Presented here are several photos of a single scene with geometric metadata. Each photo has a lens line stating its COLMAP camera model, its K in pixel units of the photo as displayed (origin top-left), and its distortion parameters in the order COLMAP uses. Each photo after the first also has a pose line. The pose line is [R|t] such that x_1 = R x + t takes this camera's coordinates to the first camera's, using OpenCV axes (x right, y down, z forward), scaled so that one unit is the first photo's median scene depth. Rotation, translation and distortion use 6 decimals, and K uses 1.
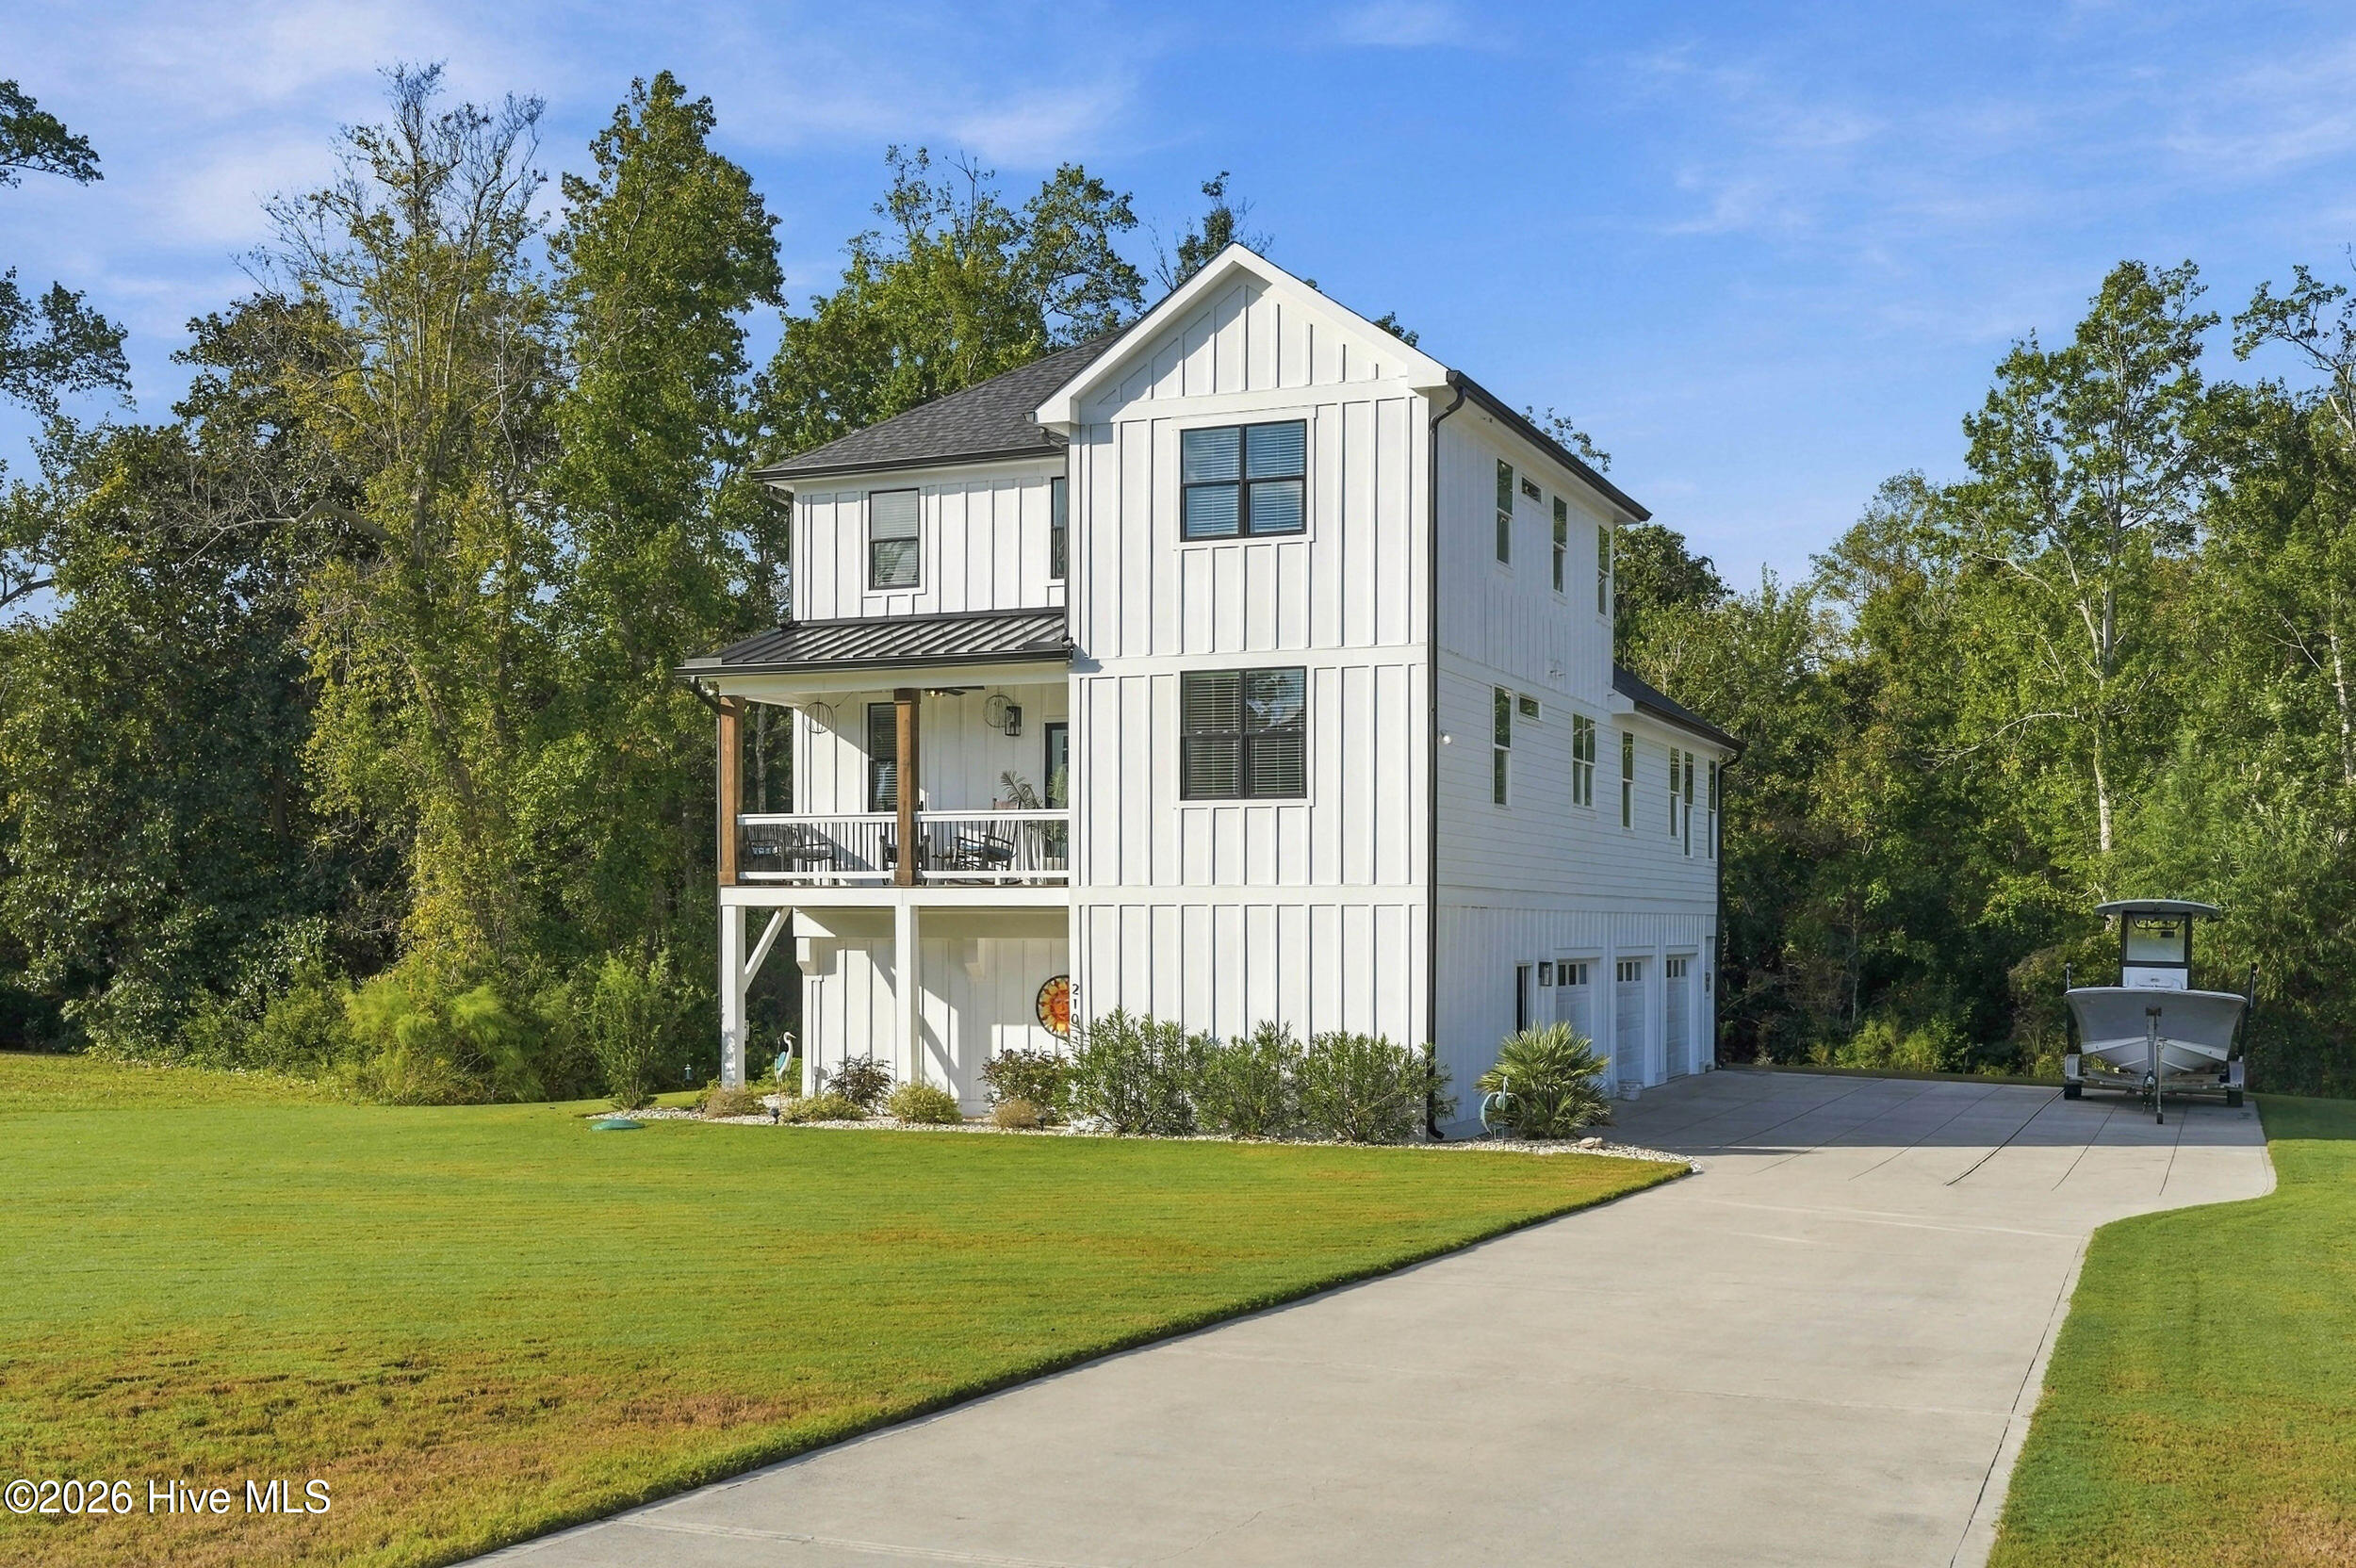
lens RADIAL K [[2307.5, 0, 1162.1], [0, 2307.5, 791.0], [0, 0, 1]] dist [0.036121, 0.000000]
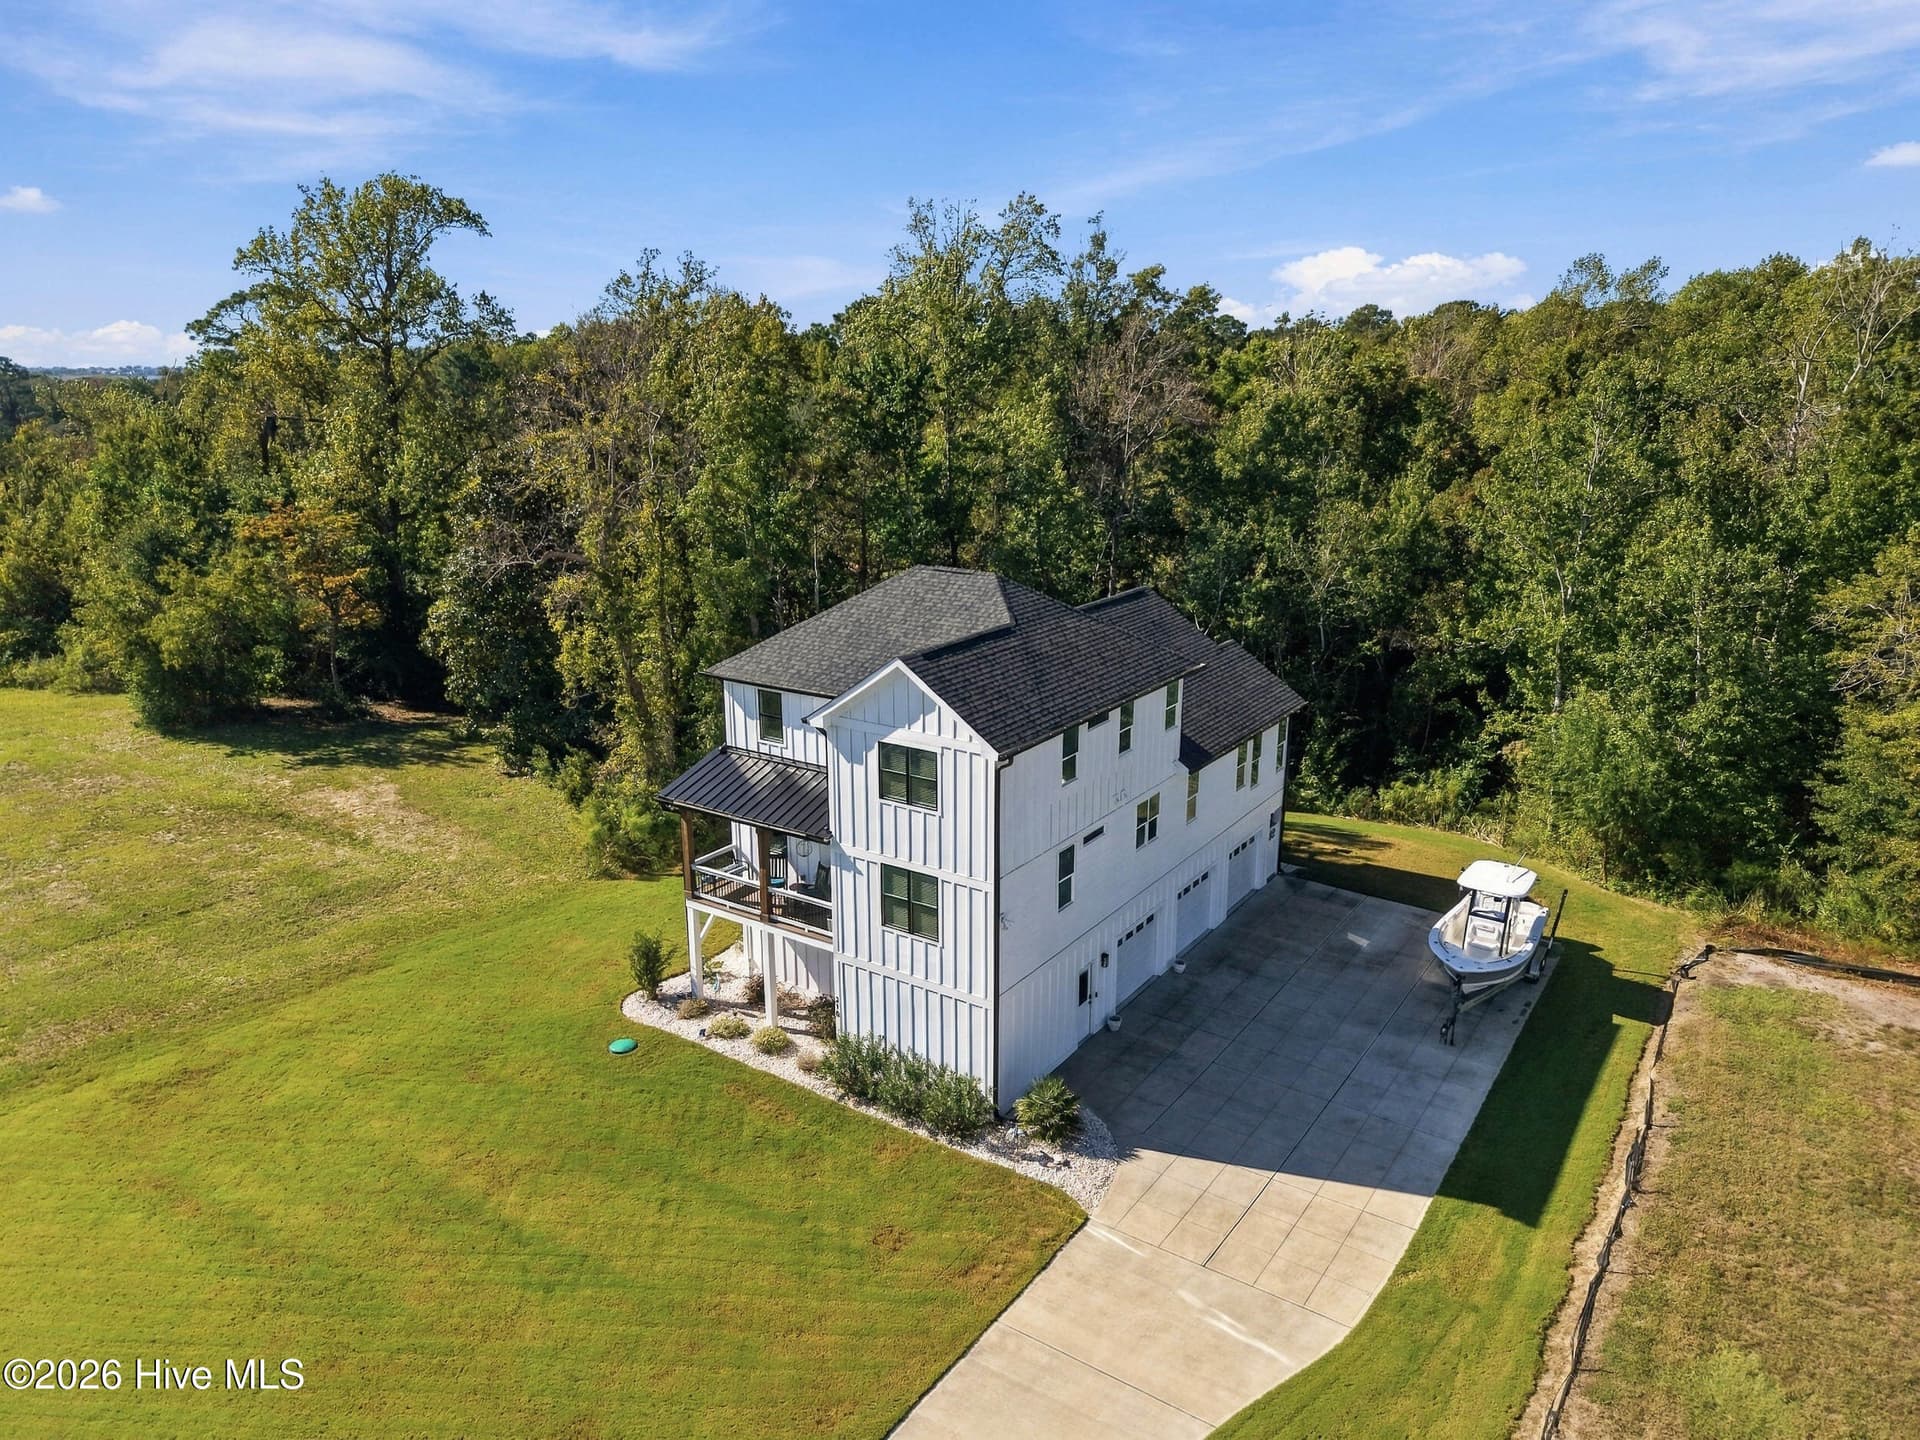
lens RADIAL K [[1216.1, 0, 975.6], [0, 1216.1, 712.7], [0, 0, 1]] dist [0.003519, -0.000835]
pose [[0.984270, 0.040904, -0.171873, 0.246305], [0.015347, 0.949358, 0.313822, -0.472844], [0.176006, -0.311523, 0.933796, 0.116321]]
